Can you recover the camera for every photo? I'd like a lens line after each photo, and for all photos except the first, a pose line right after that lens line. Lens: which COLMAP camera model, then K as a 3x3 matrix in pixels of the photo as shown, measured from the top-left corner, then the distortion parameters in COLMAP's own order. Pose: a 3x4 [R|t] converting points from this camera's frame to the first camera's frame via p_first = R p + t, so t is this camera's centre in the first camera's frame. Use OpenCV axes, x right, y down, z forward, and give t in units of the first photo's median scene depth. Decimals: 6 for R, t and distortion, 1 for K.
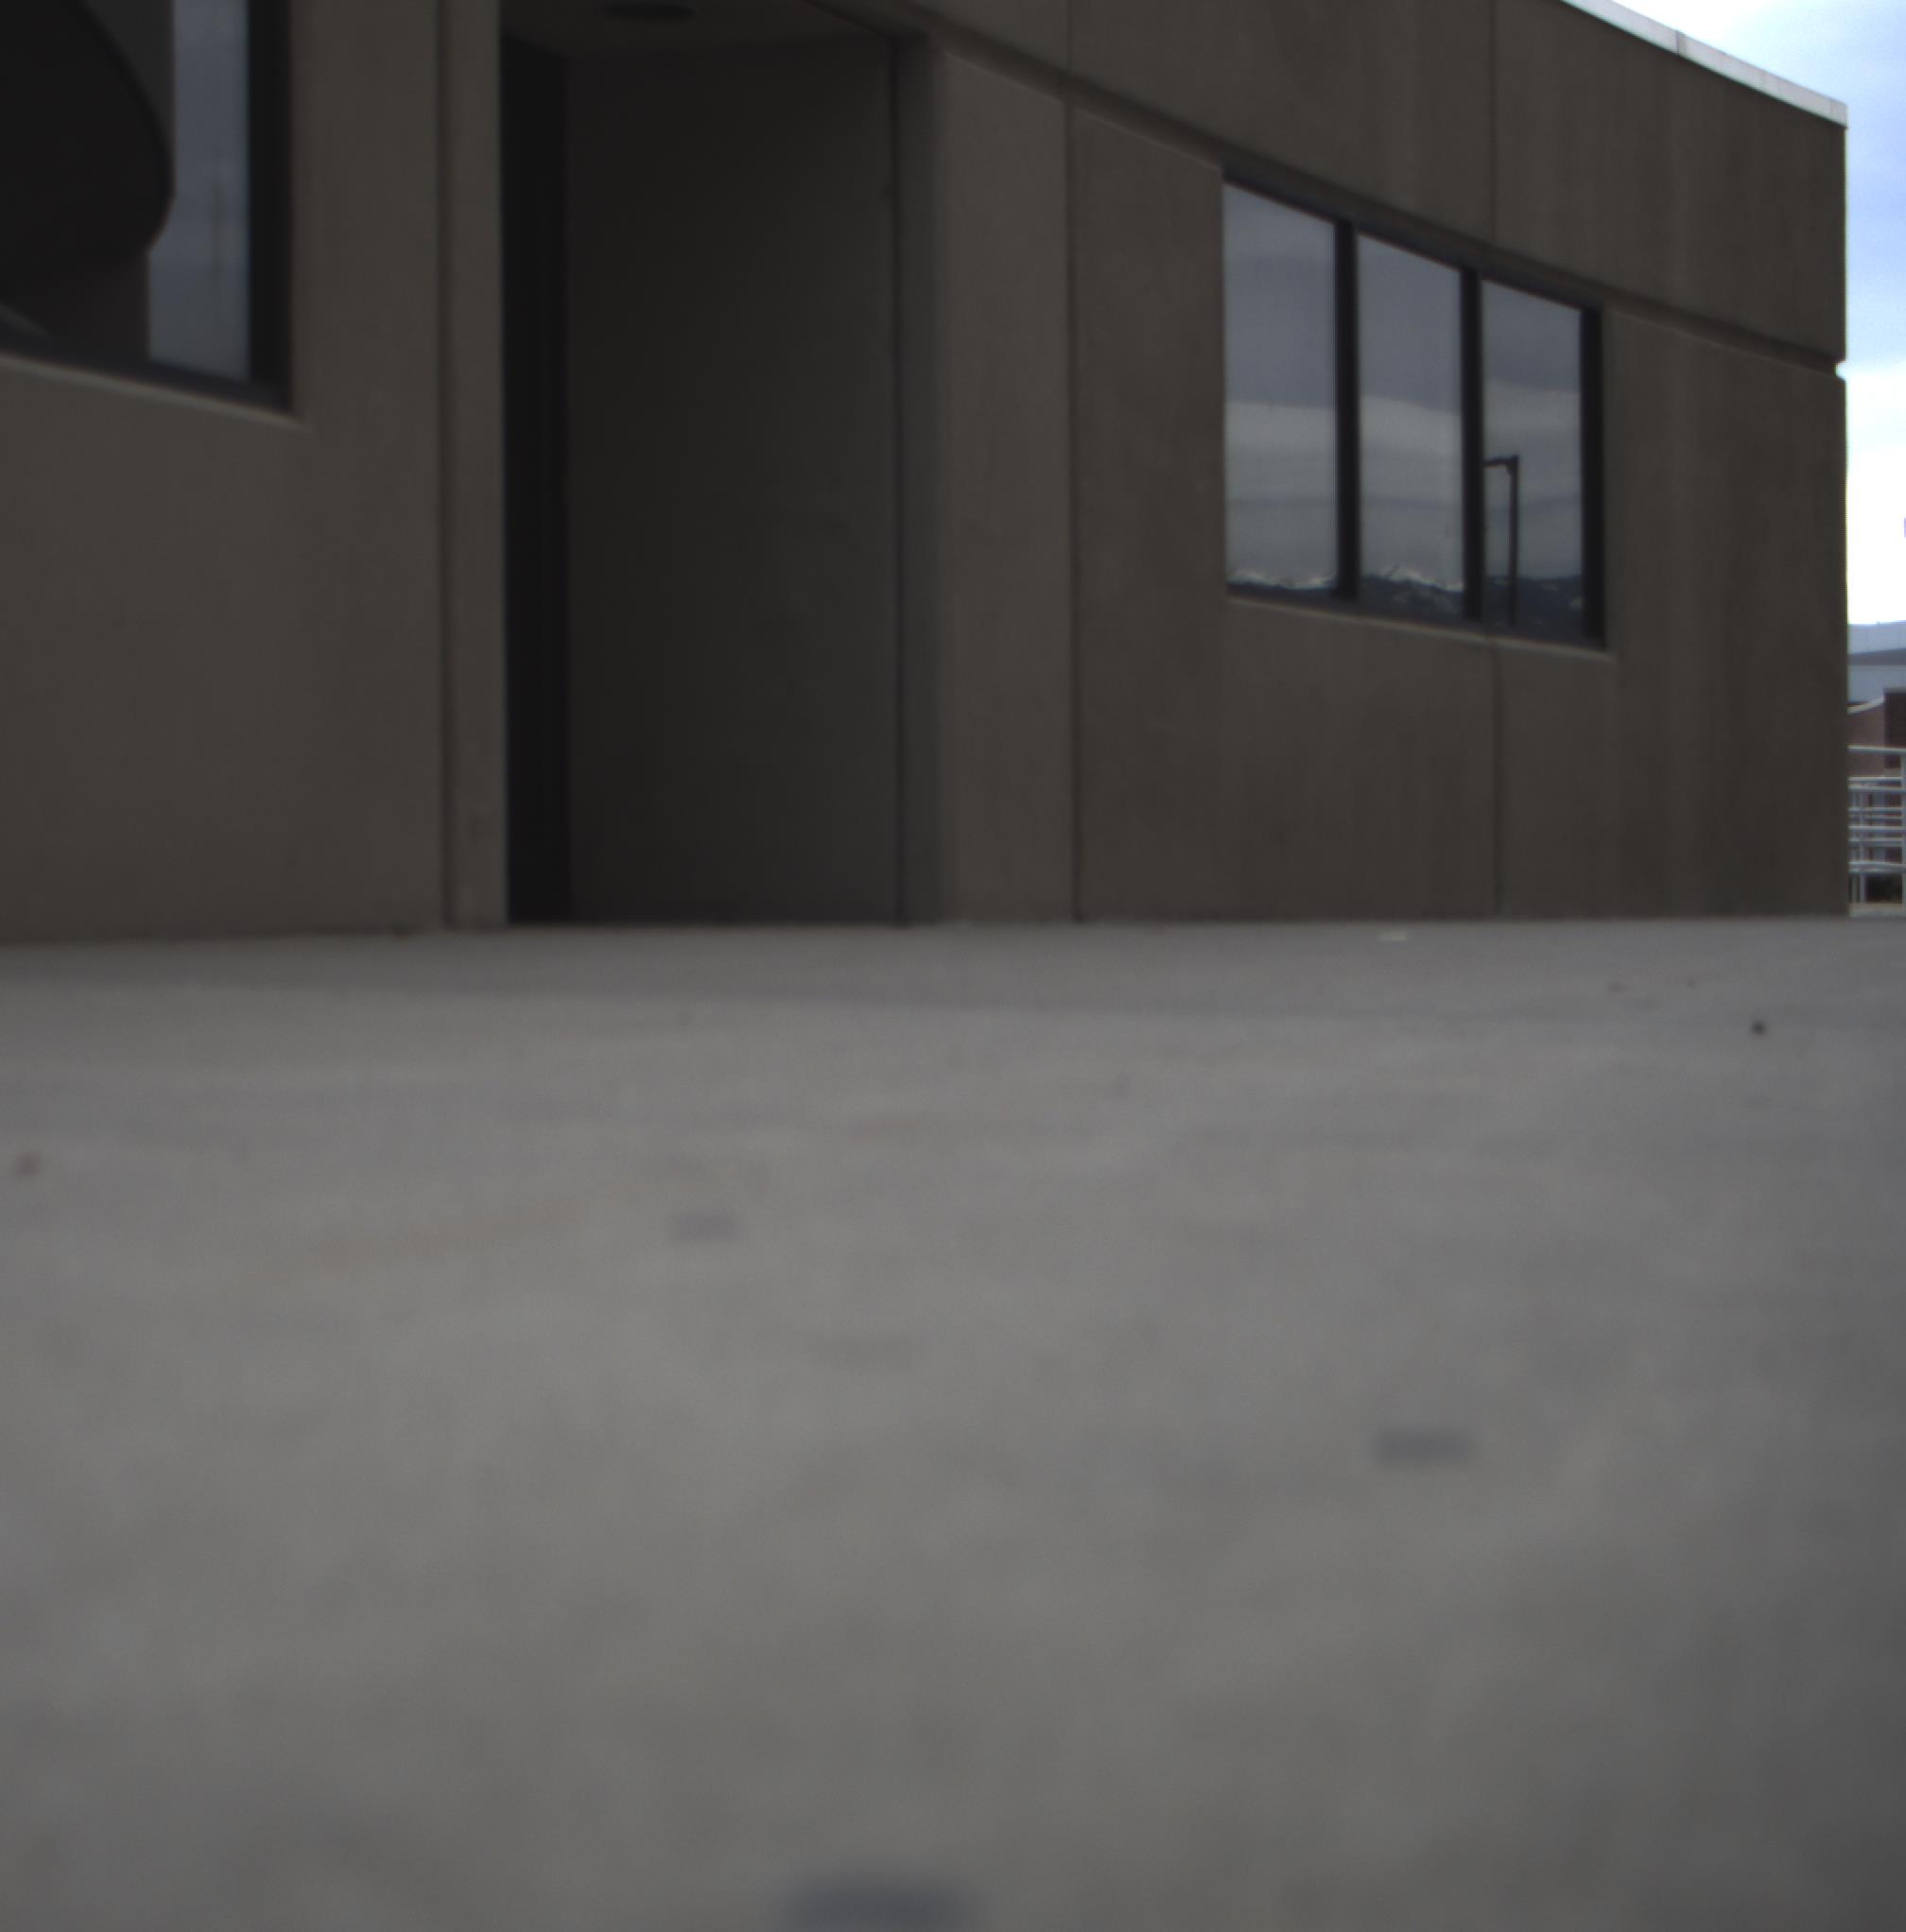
lens RADIAL K [[4405.4, 0, 747.3], [0, 4405.4, 880.7], [0, 0, 1]] dist [-0.162420, 1.039644]
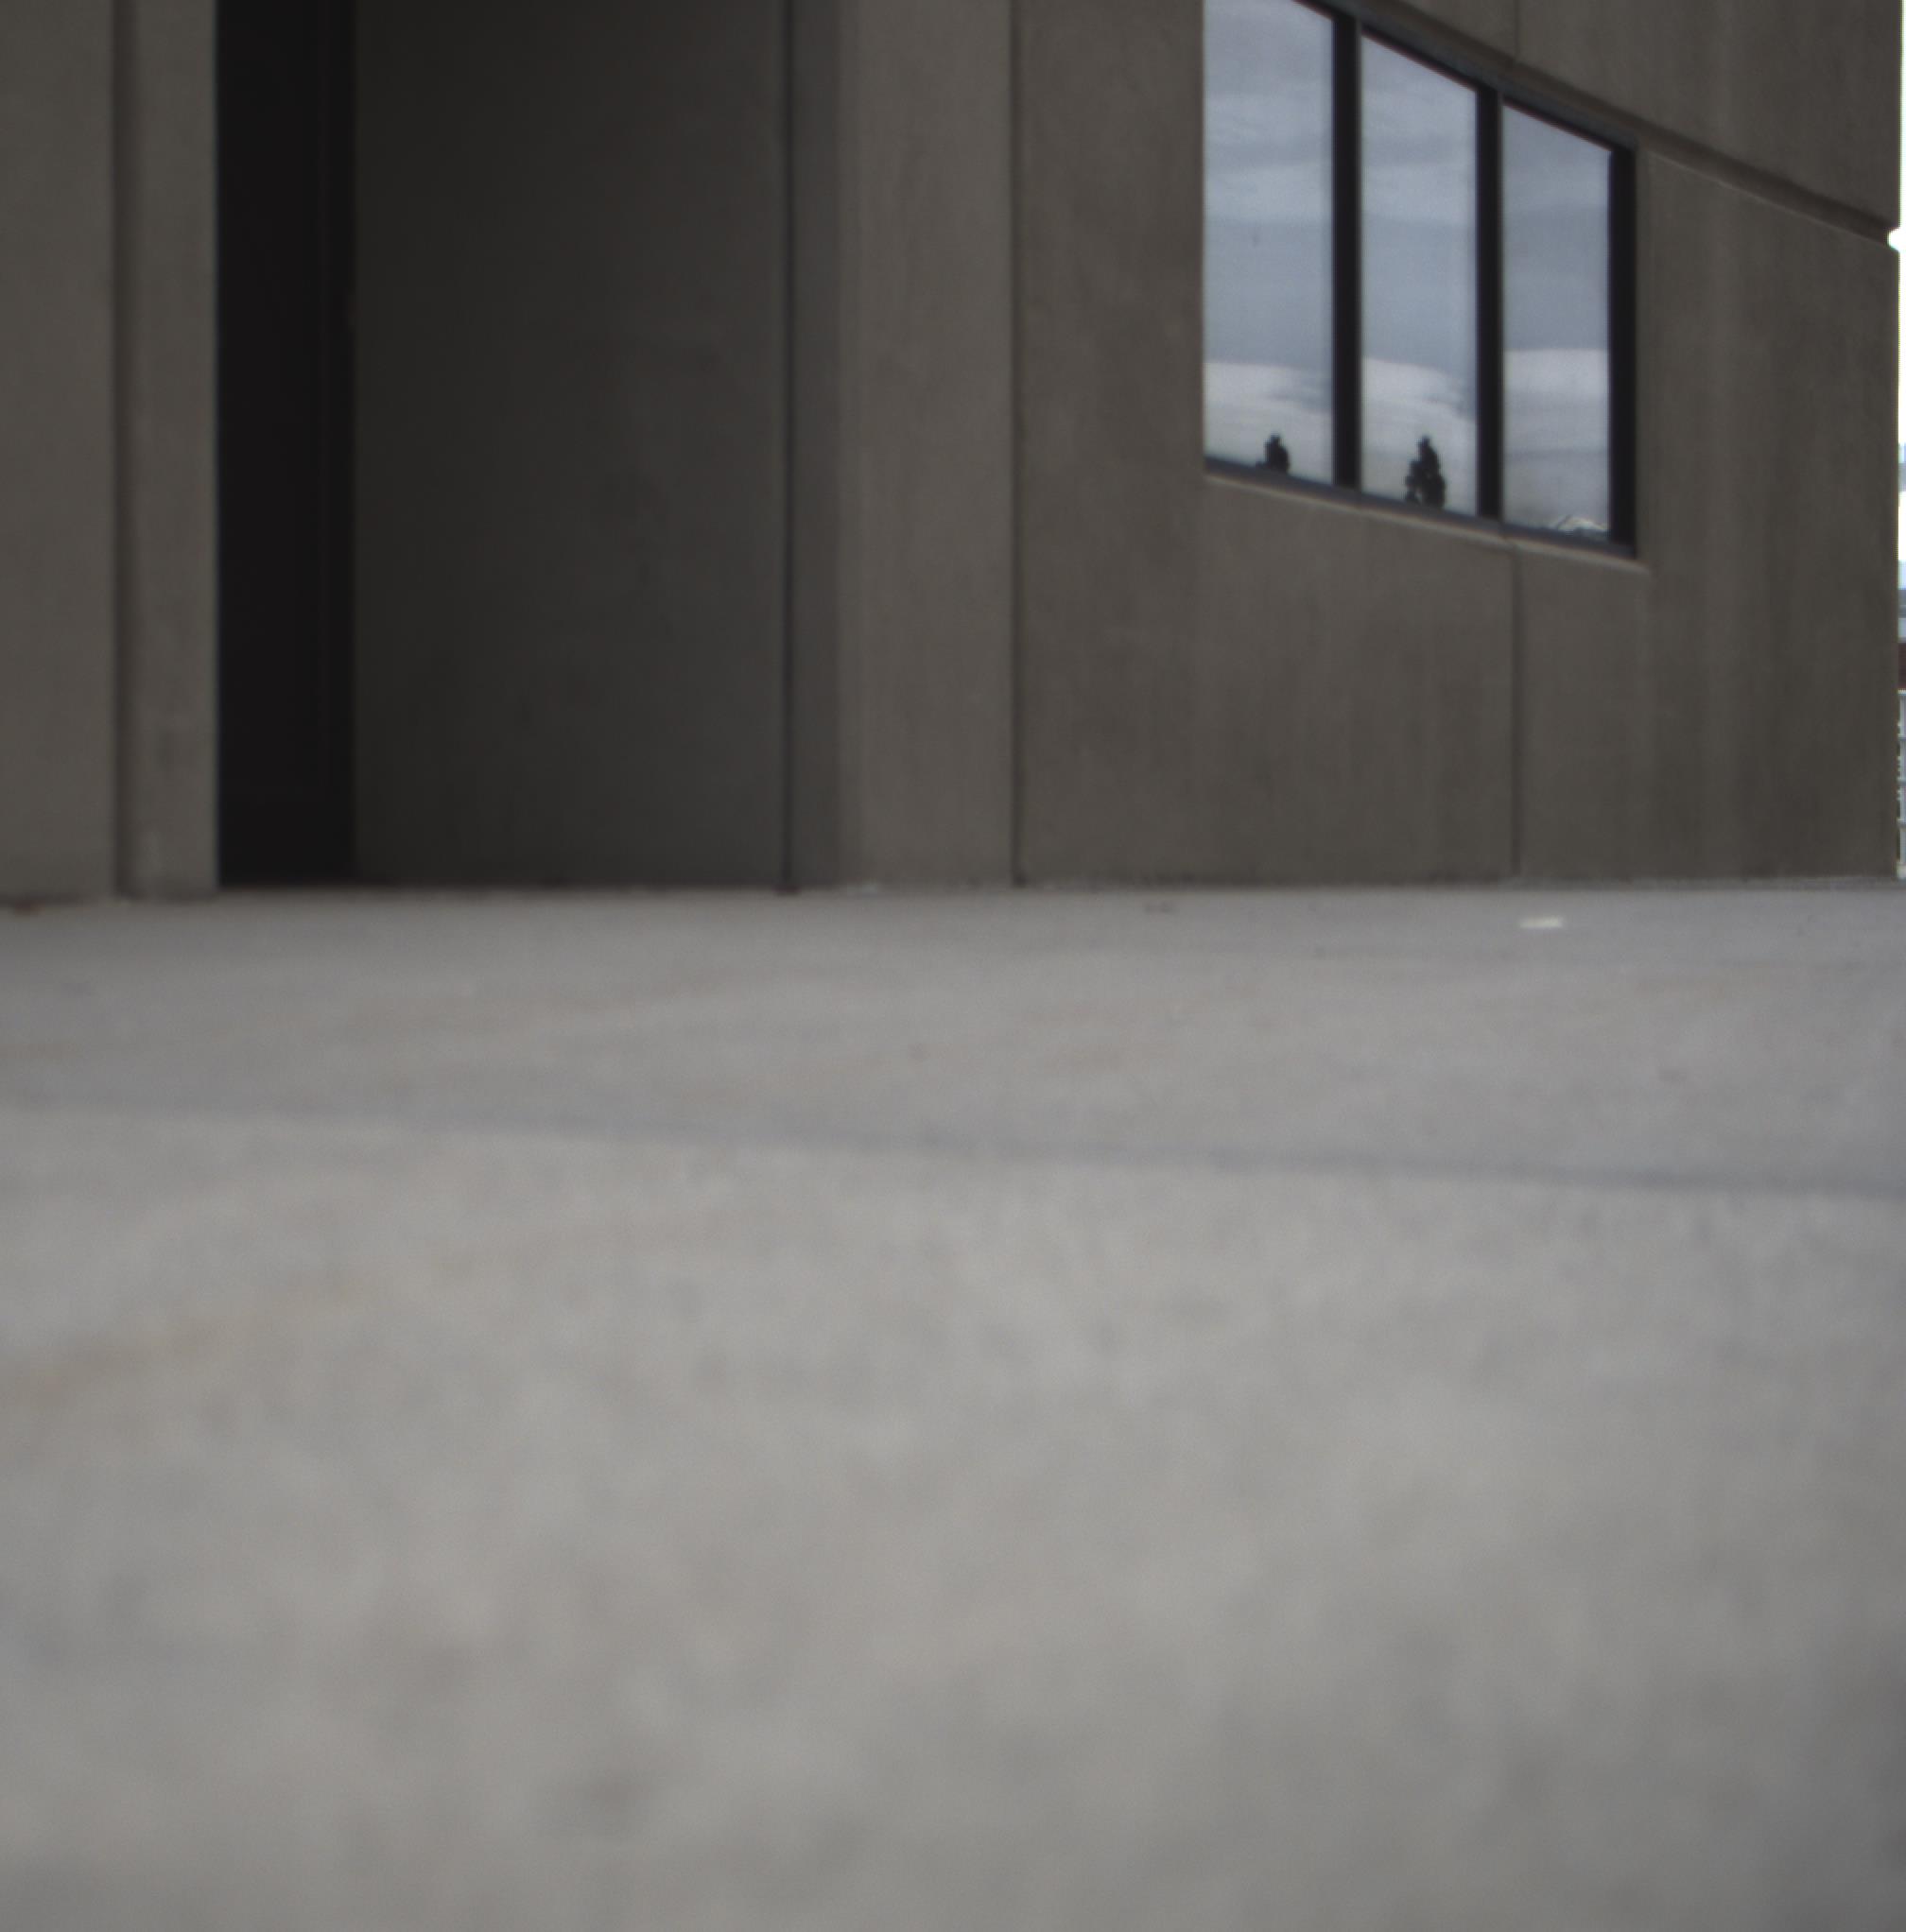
lens RADIAL K [[4405.4, 0, 747.3], [0, 4405.4, 880.7], [0, 0, 1]] dist [-0.162420, 1.039644]
pose [[0.999670, 0.005510, 0.025082, 0.007168], [-0.005794, 0.999920, 0.011285, 0.000035], [-0.025018, -0.011426, 0.999622, 0.195019]]
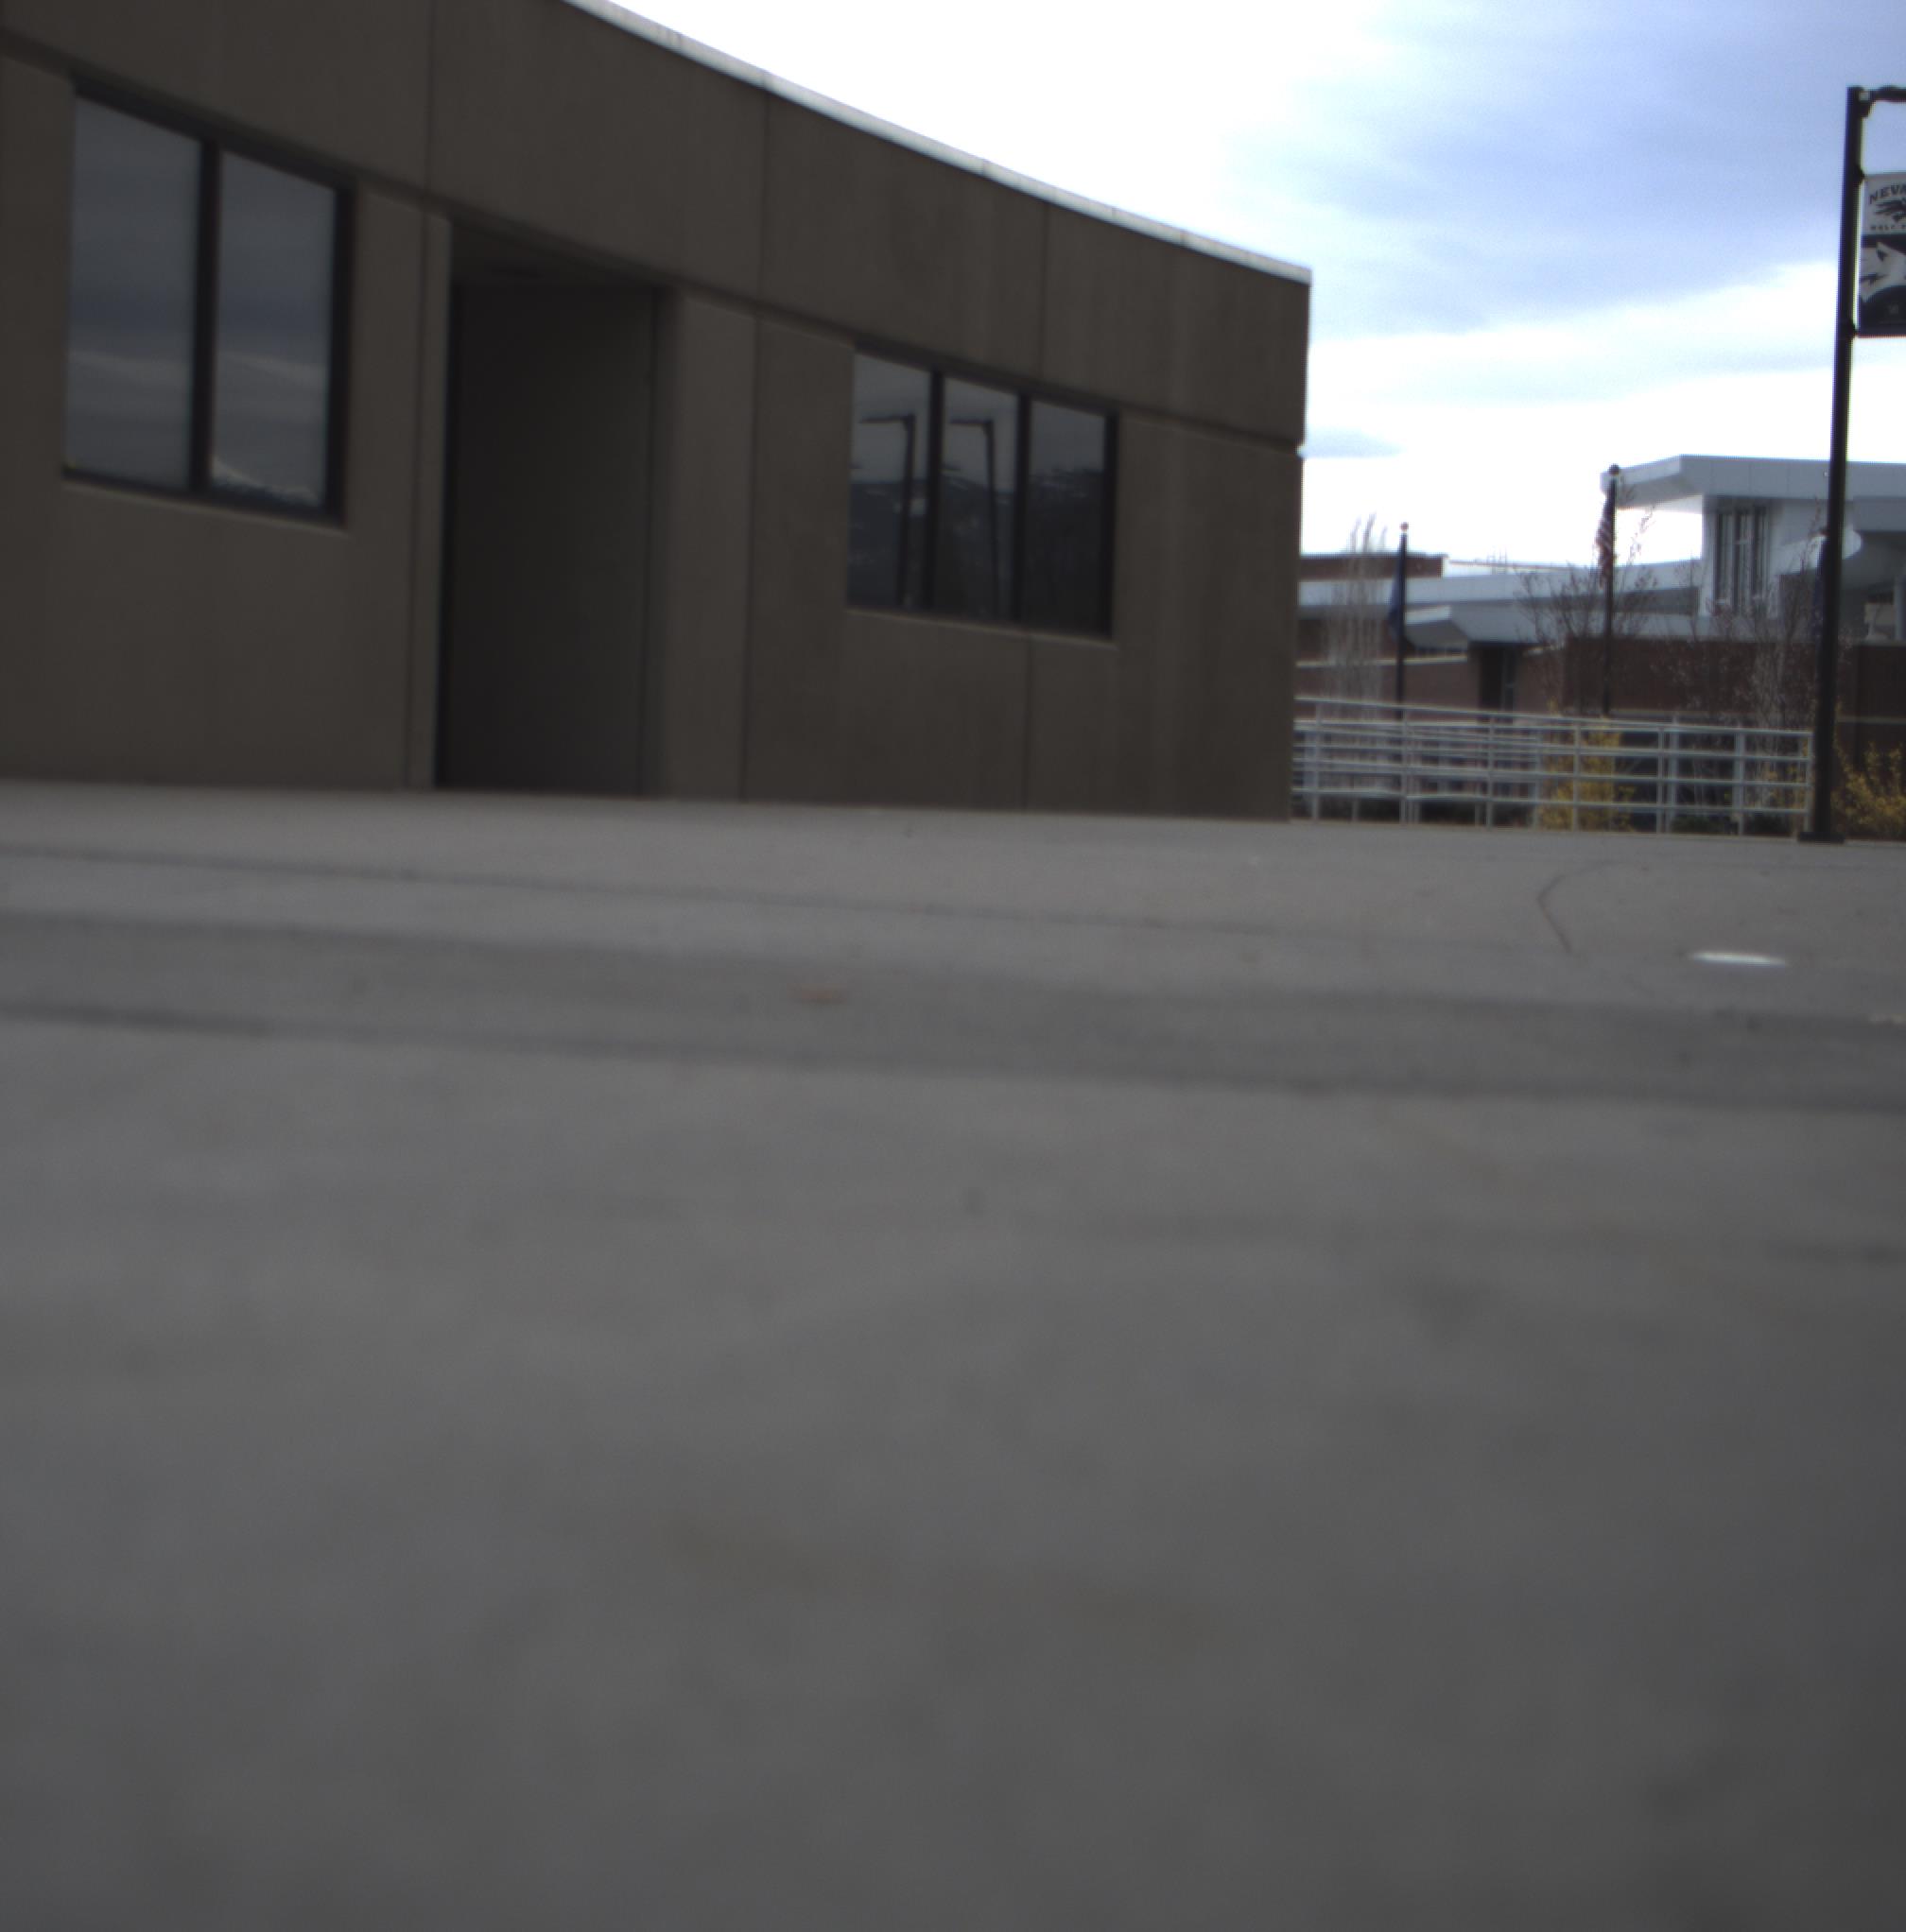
lens RADIAL K [[4405.4, 0, 747.3], [0, 4405.4, 880.7], [0, 0, 1]] dist [-0.162420, 1.039644]
pose [[0.997525, 0.039413, 0.058225, -0.017717], [-0.040848, 0.998885, 0.023667, -0.000471], [-0.057227, -0.025987, 0.998023, -0.587722]]
